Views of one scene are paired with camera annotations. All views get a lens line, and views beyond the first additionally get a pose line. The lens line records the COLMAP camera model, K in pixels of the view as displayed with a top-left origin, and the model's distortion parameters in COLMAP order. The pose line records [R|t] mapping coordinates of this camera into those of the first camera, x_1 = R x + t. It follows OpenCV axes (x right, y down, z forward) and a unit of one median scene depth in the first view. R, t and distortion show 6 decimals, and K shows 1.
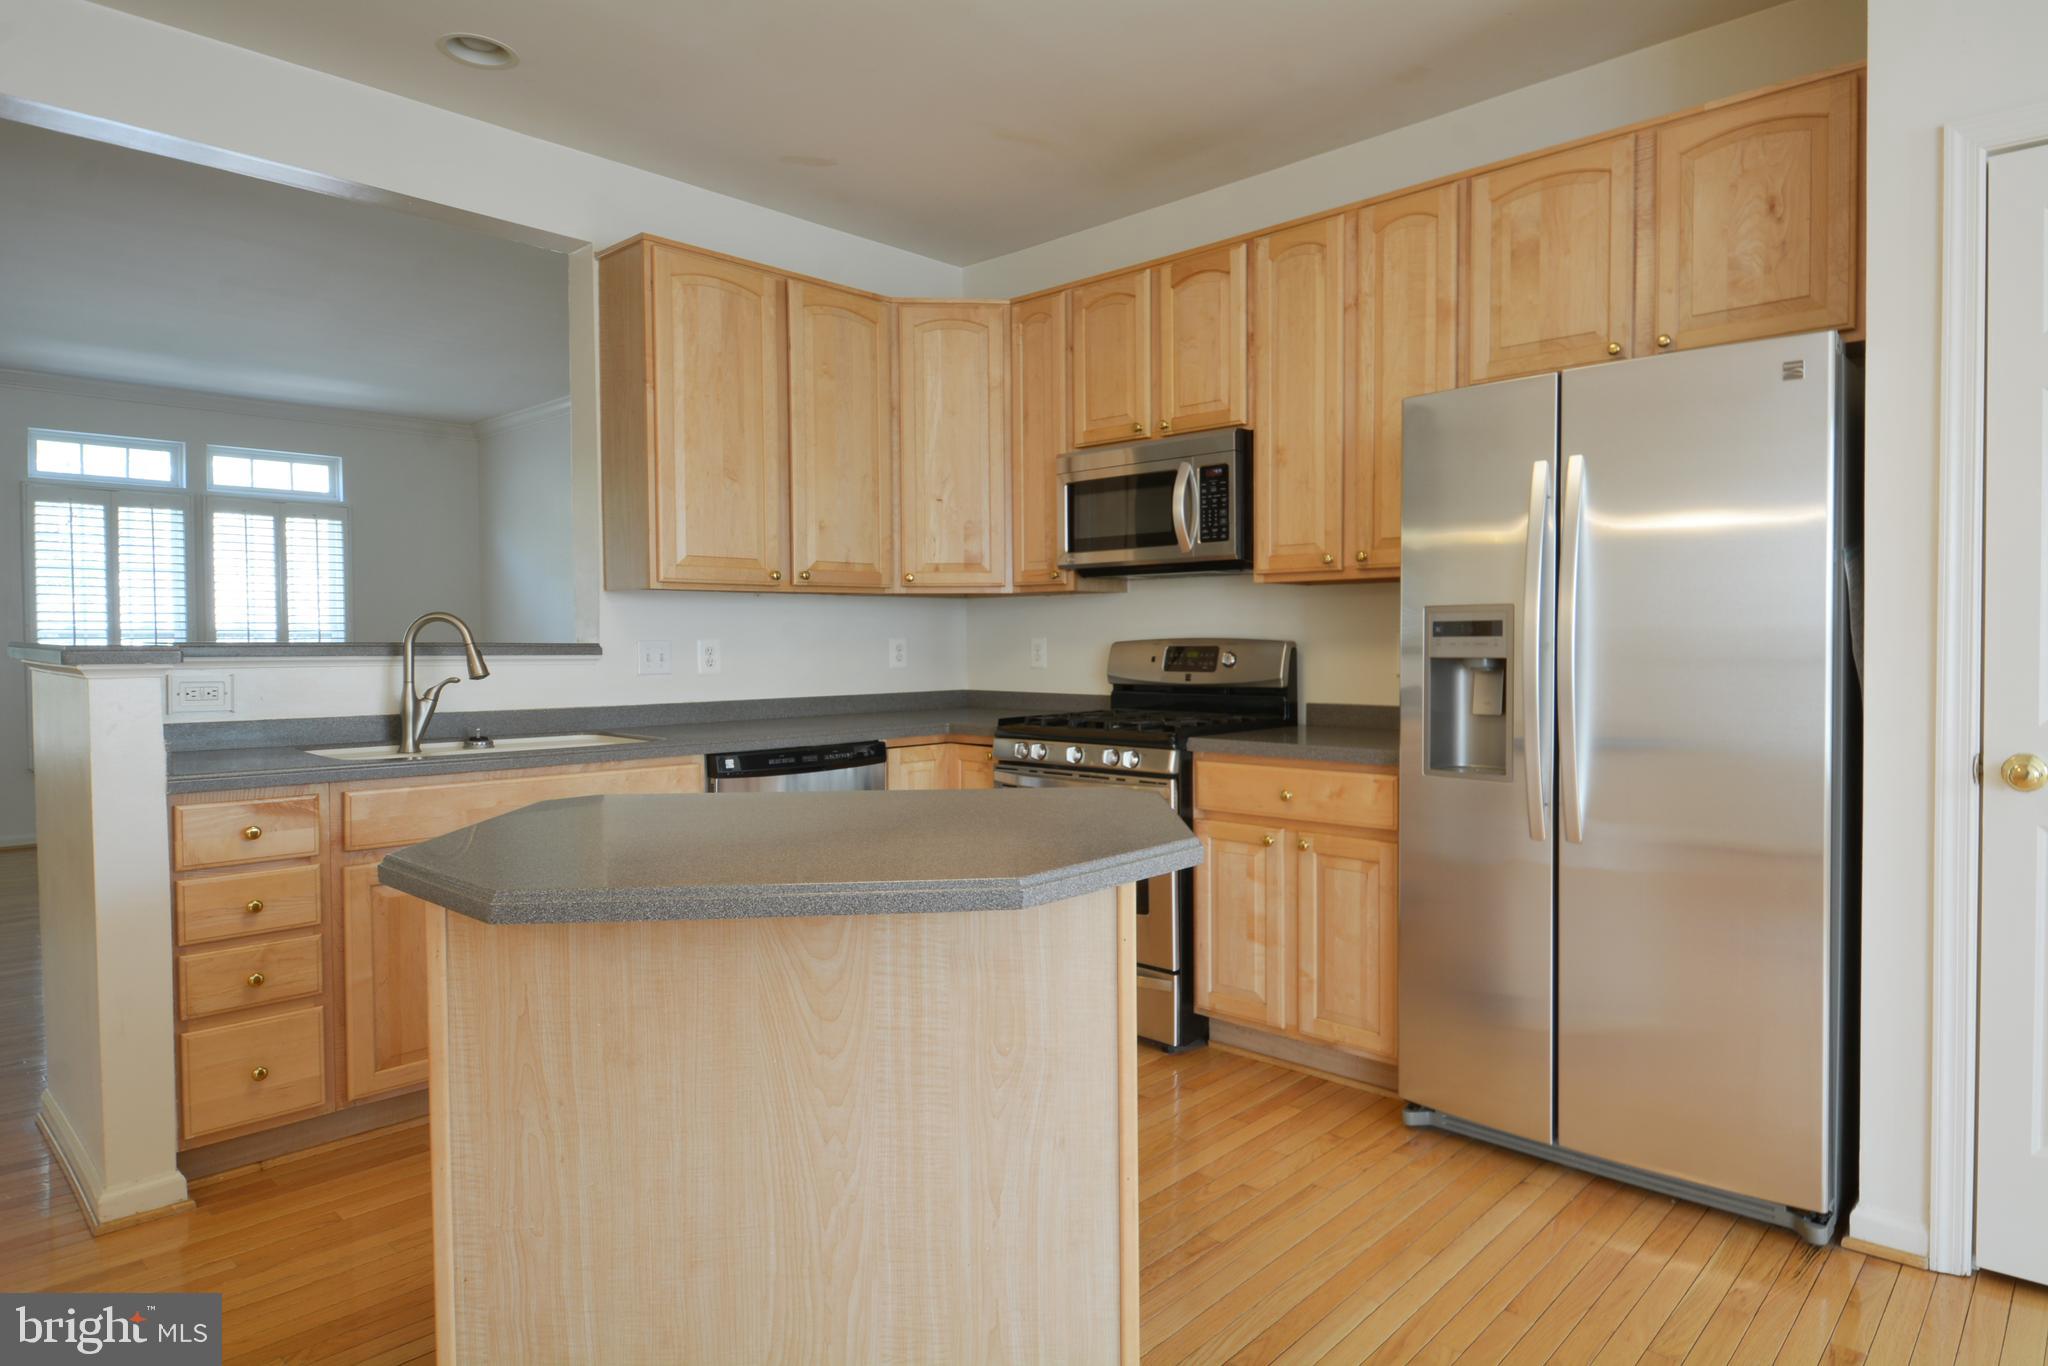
lens RADIAL K [[1210.3, 0, 1033.6], [0, 1210.3, 667.0], [0, 0, 1]] dist [0.008716, -0.001699]
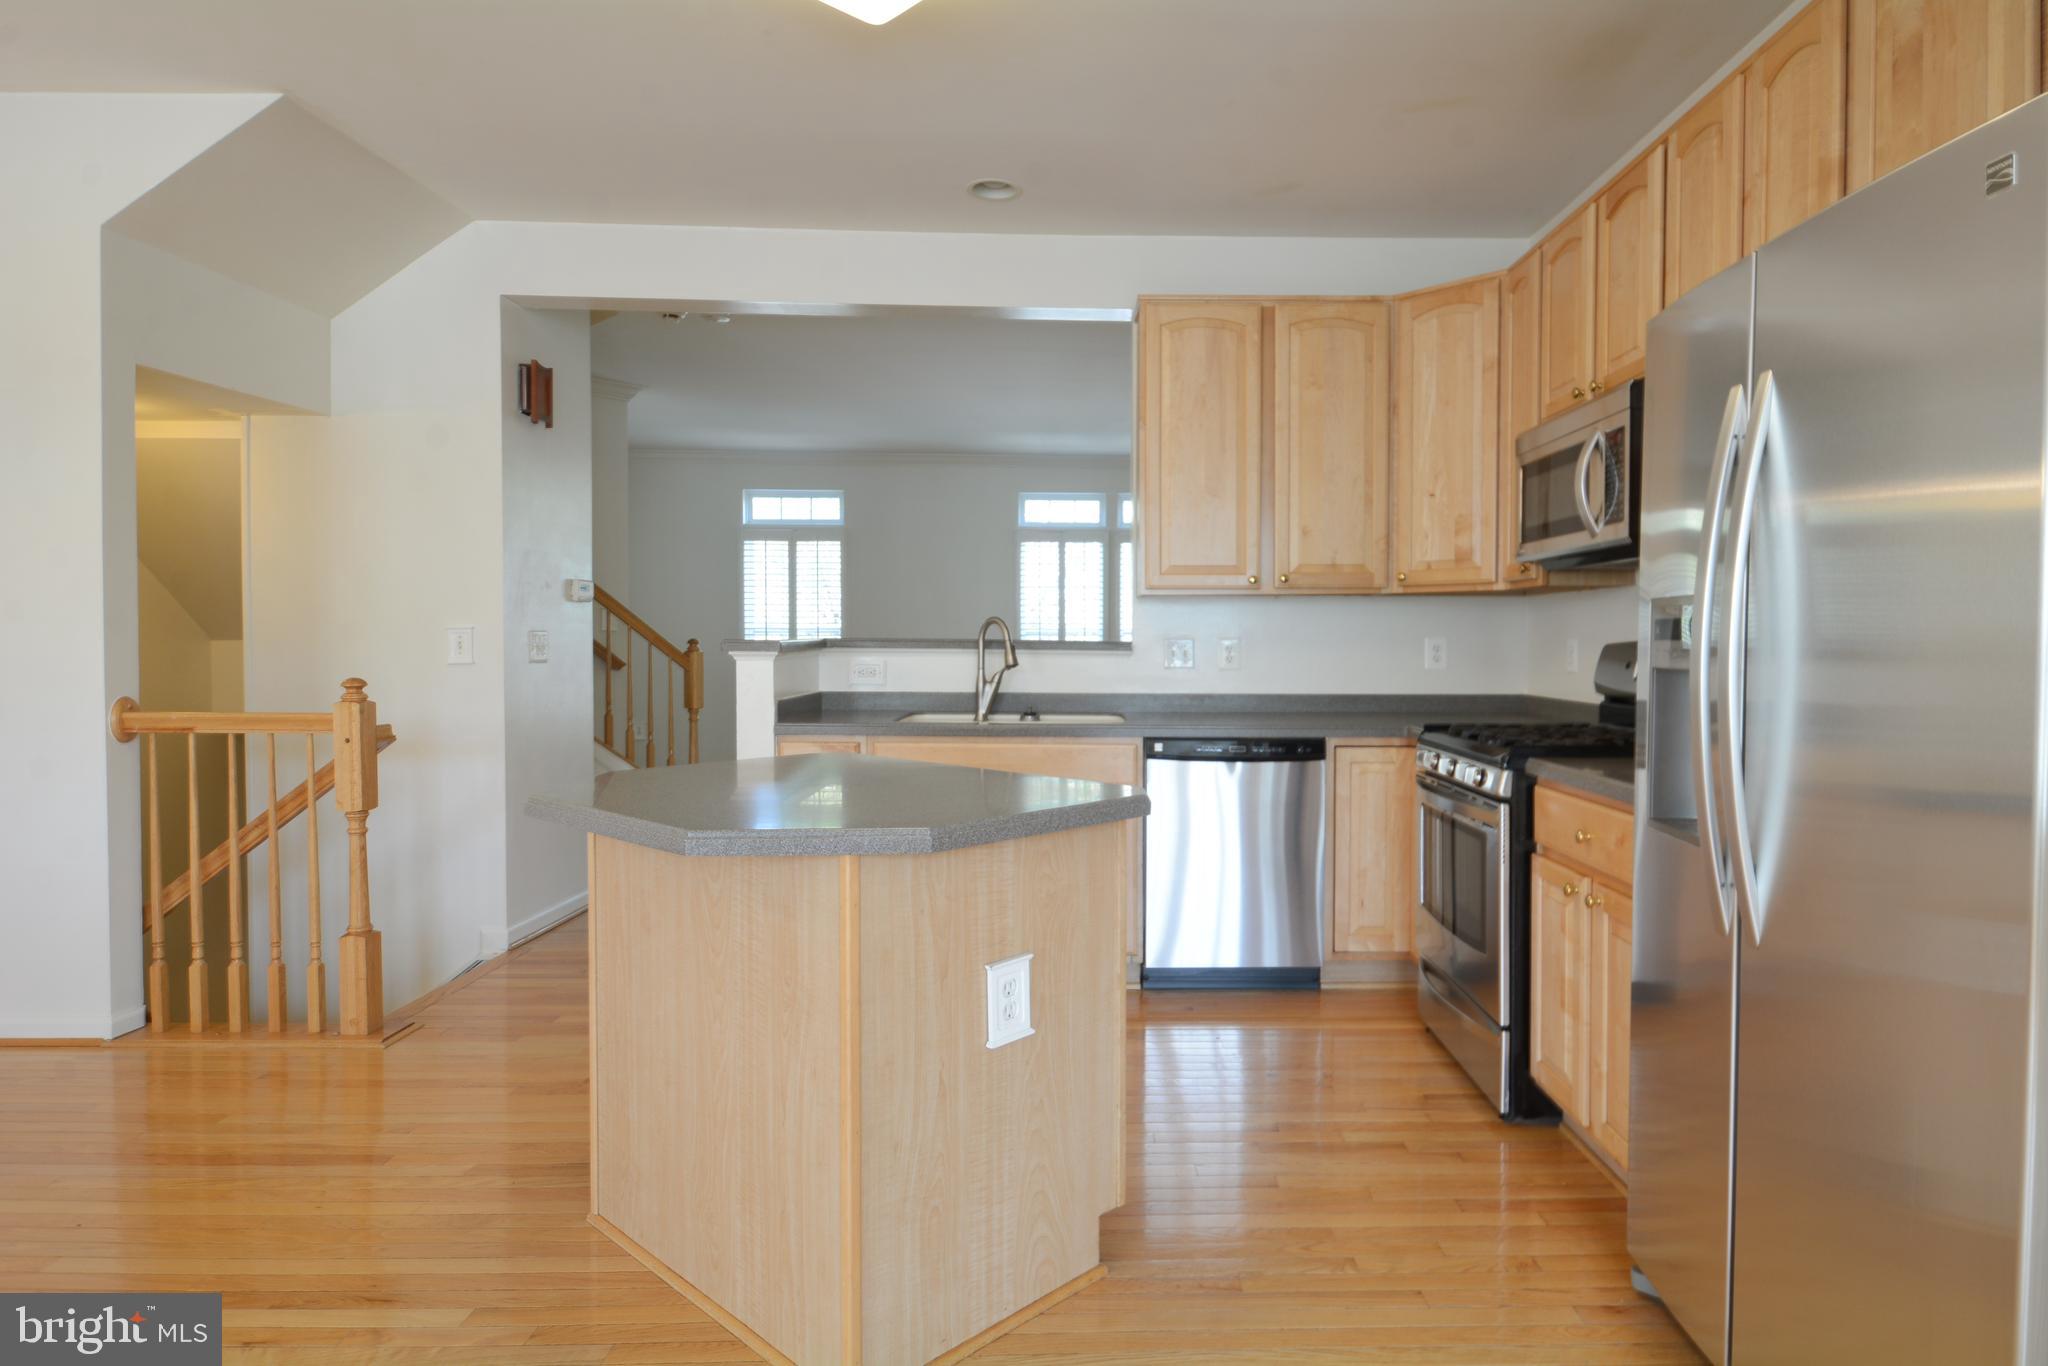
lens RADIAL K [[1143.7, 0, 1088.8], [0, 1143.7, 665.2], [0, 0, 1]] dist [0.015219, -0.011157]
pose [[0.677633, 0.023157, -0.735036, 0.466970], [-0.021870, 0.999697, 0.011334, -0.007927], [0.735075, 0.008395, 0.677934, 0.206924]]
